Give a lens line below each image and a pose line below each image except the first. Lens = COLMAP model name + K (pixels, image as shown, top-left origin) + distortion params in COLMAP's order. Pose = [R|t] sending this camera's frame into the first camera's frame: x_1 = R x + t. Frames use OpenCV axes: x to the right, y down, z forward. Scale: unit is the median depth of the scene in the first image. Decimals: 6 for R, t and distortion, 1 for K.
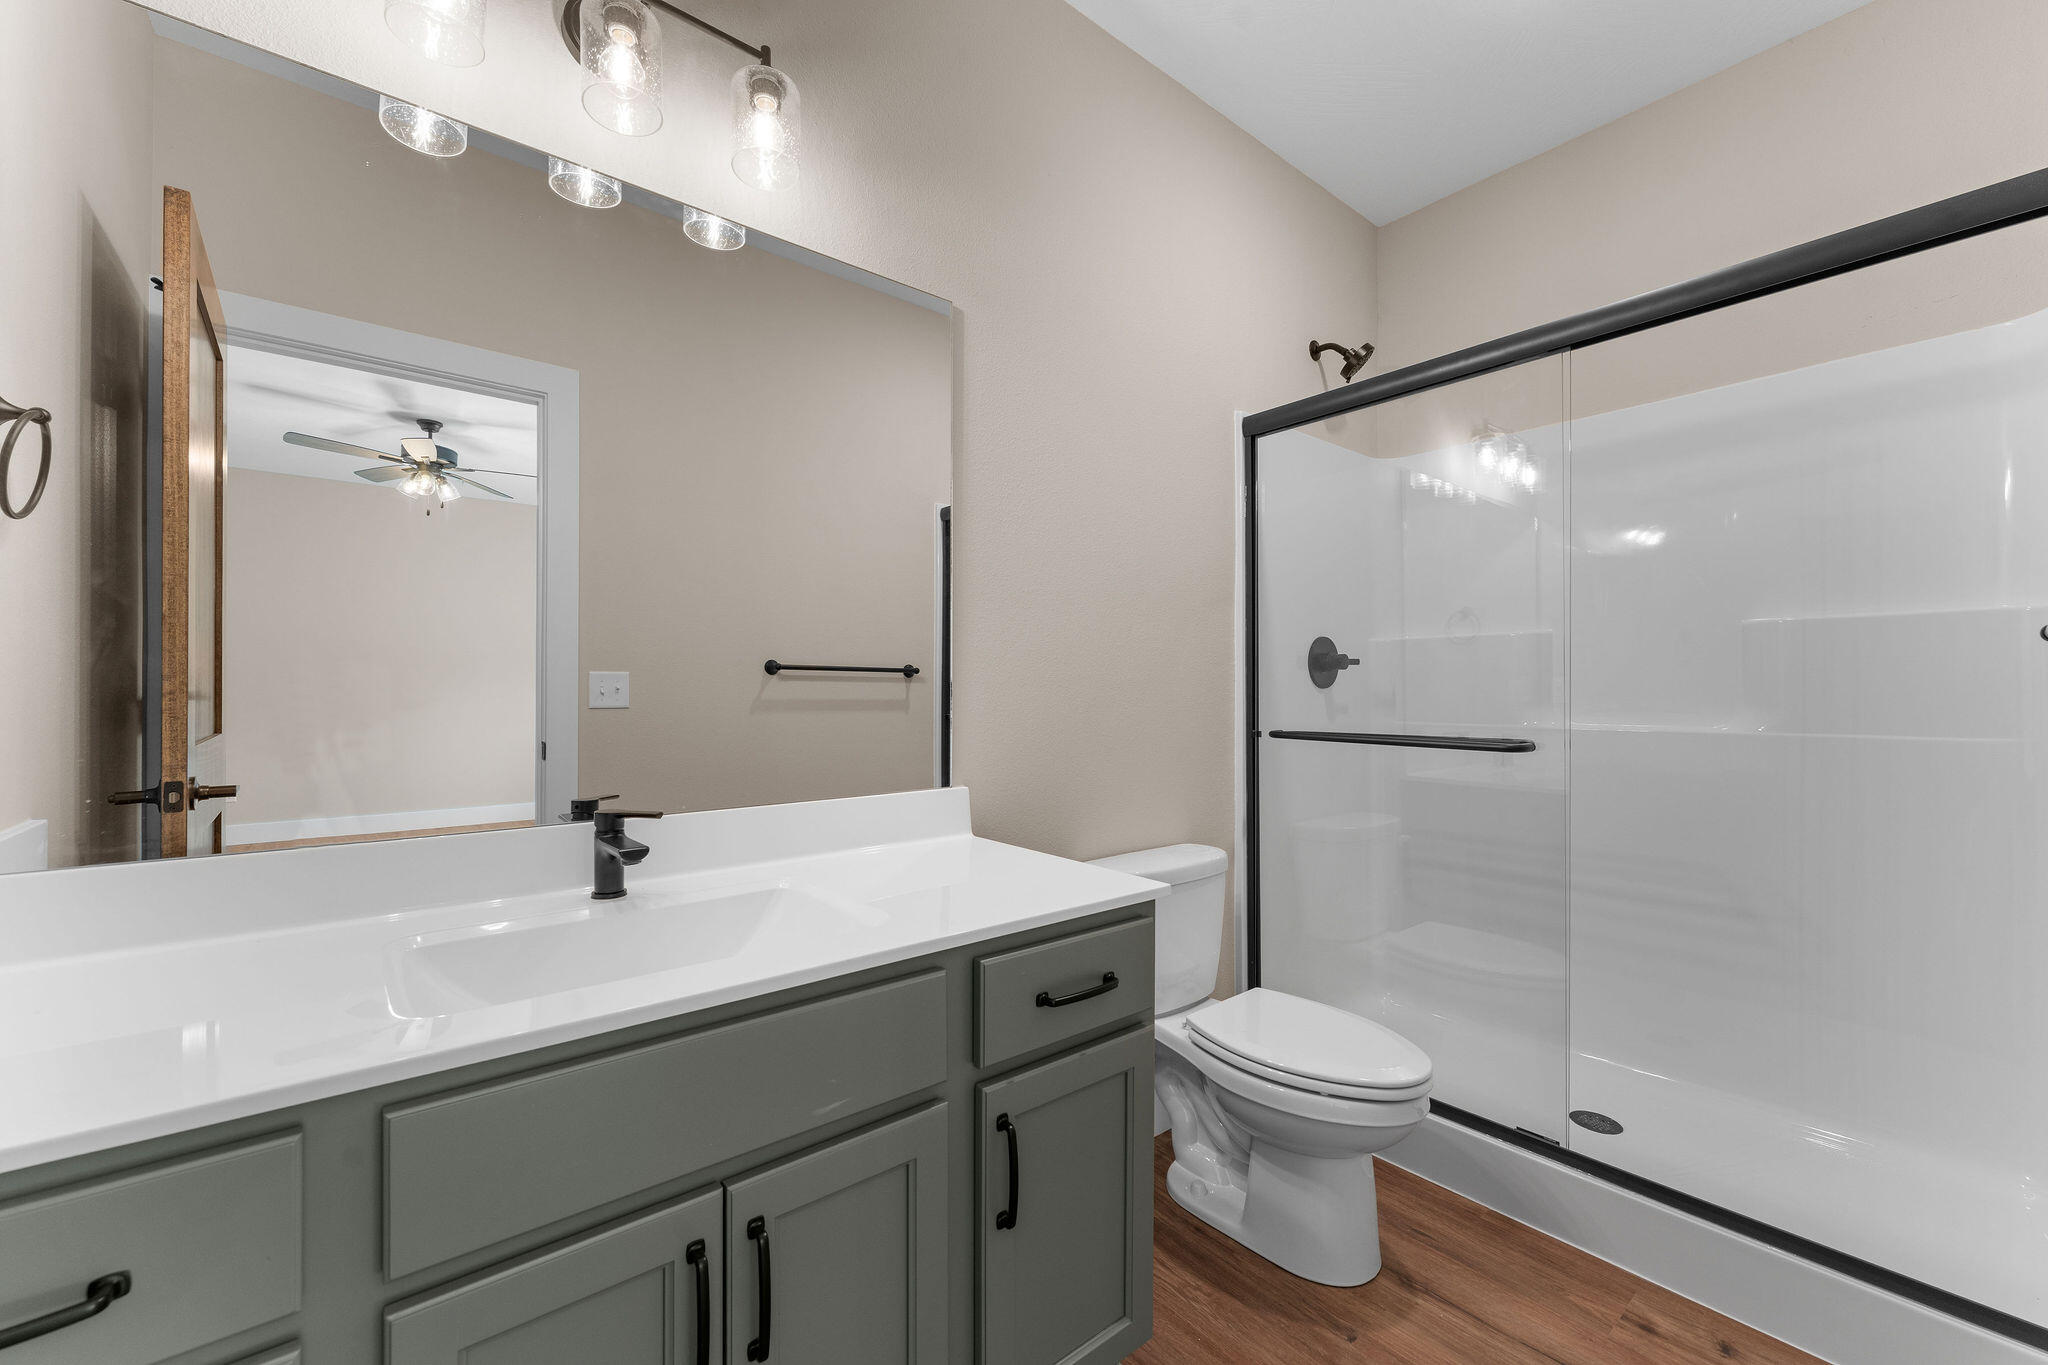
lens RADIAL K [[808.3, 0, 1021.2], [0, 808.3, 687.8], [0, 0, 1]] dist [-0.001416, 0.000073]
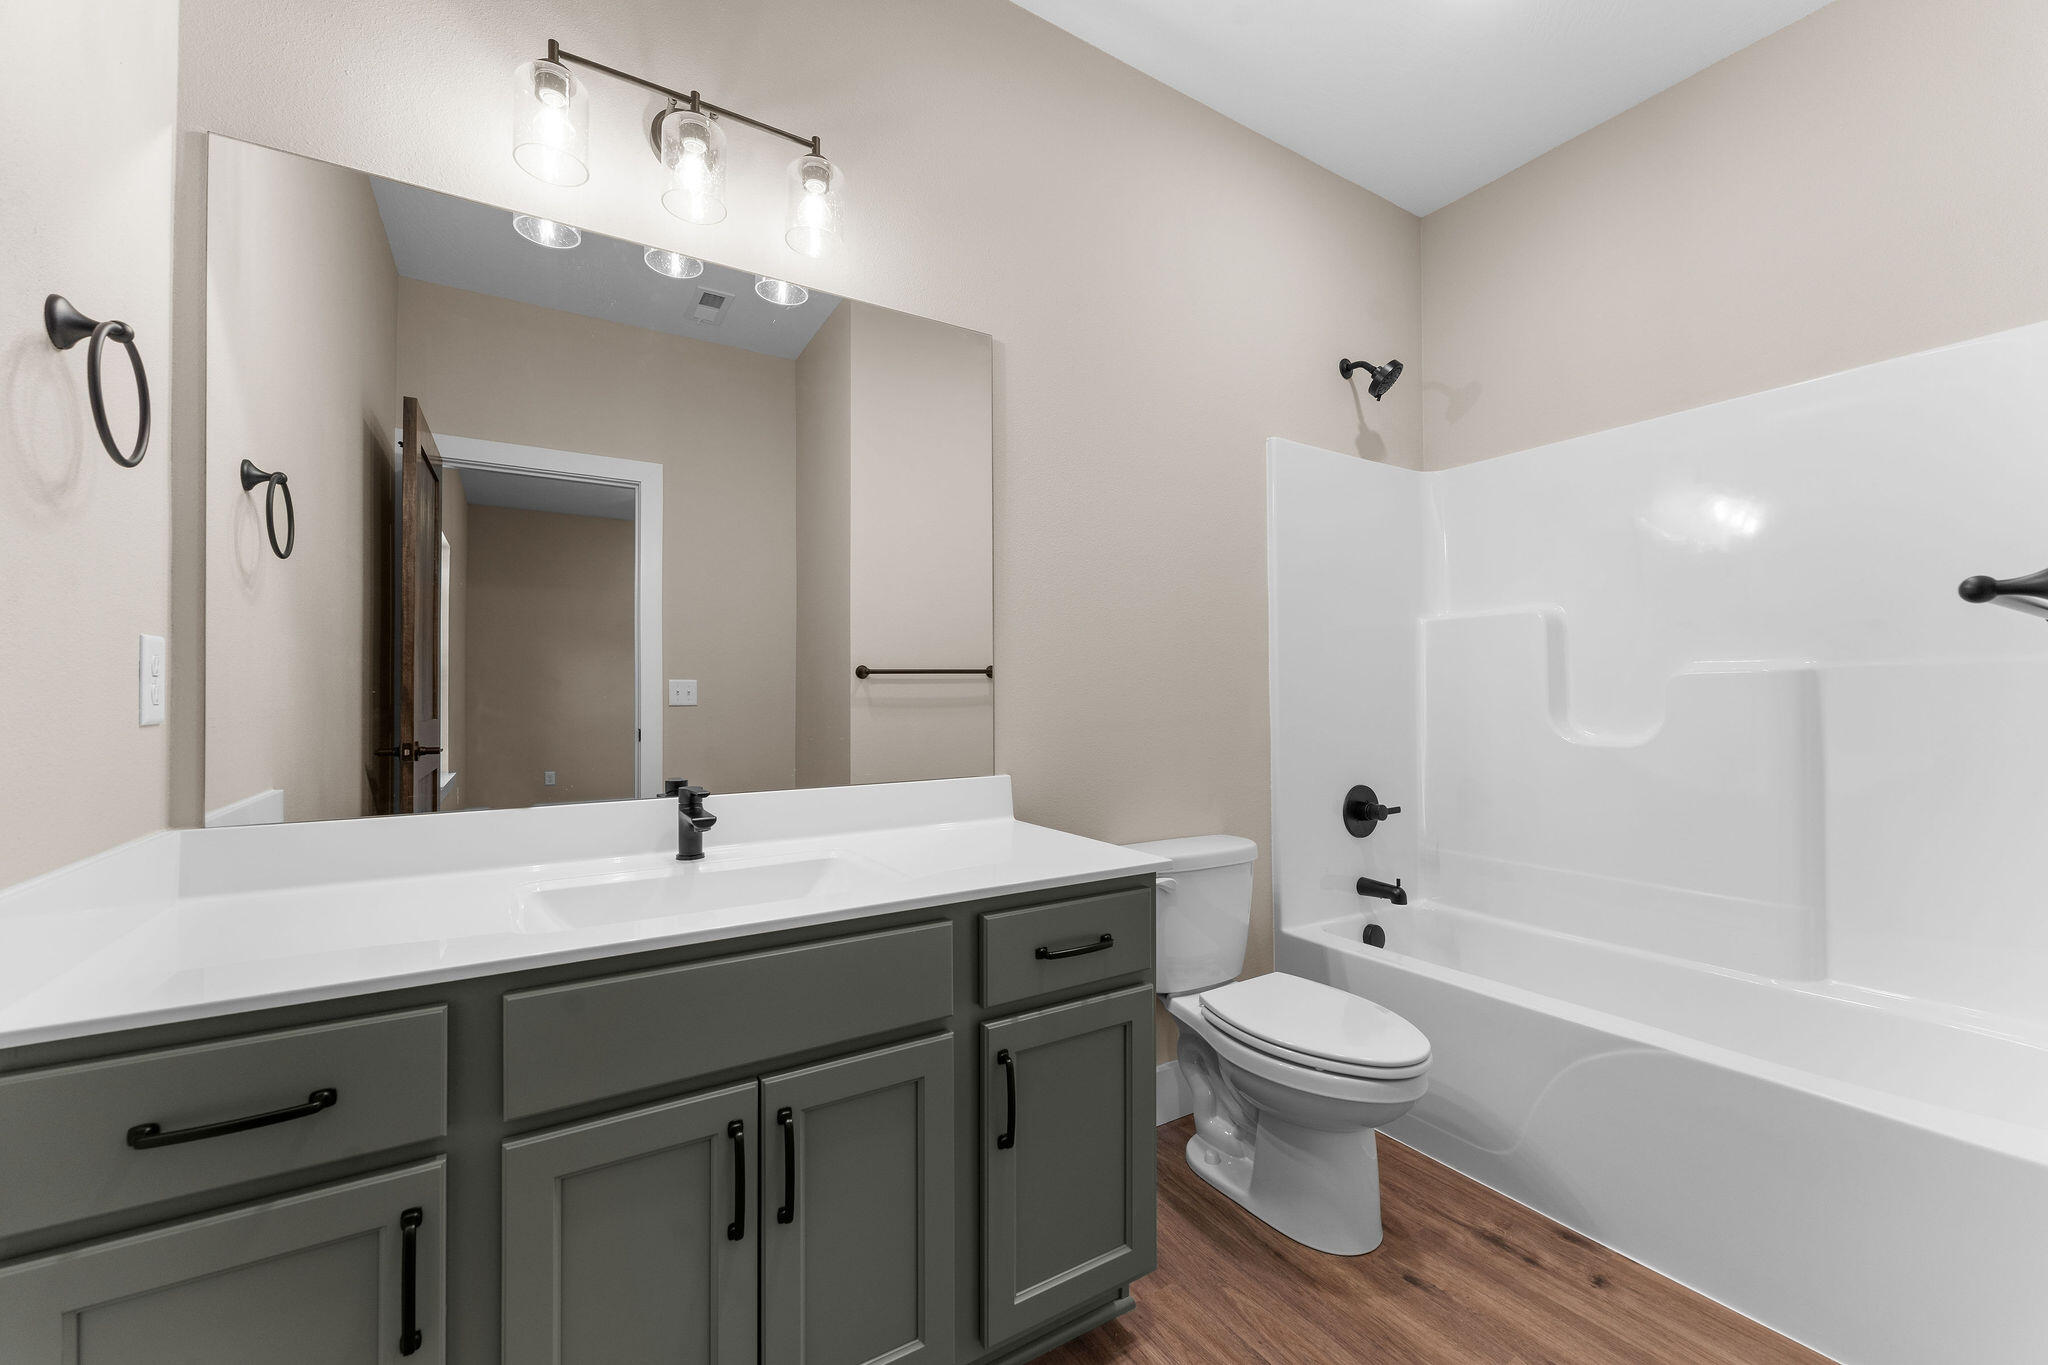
lens RADIAL K [[826.3, 0, 1024.0], [0, 826.3, 682.5], [0, 0, 1]] dist [0.018166, 0.000012]
pose [[0.993382, 0.008593, -0.114533, 0.121555], [-0.009836, 0.999899, -0.010296, 0.012869], [0.114433, 0.011355, 0.993366, -0.156432]]
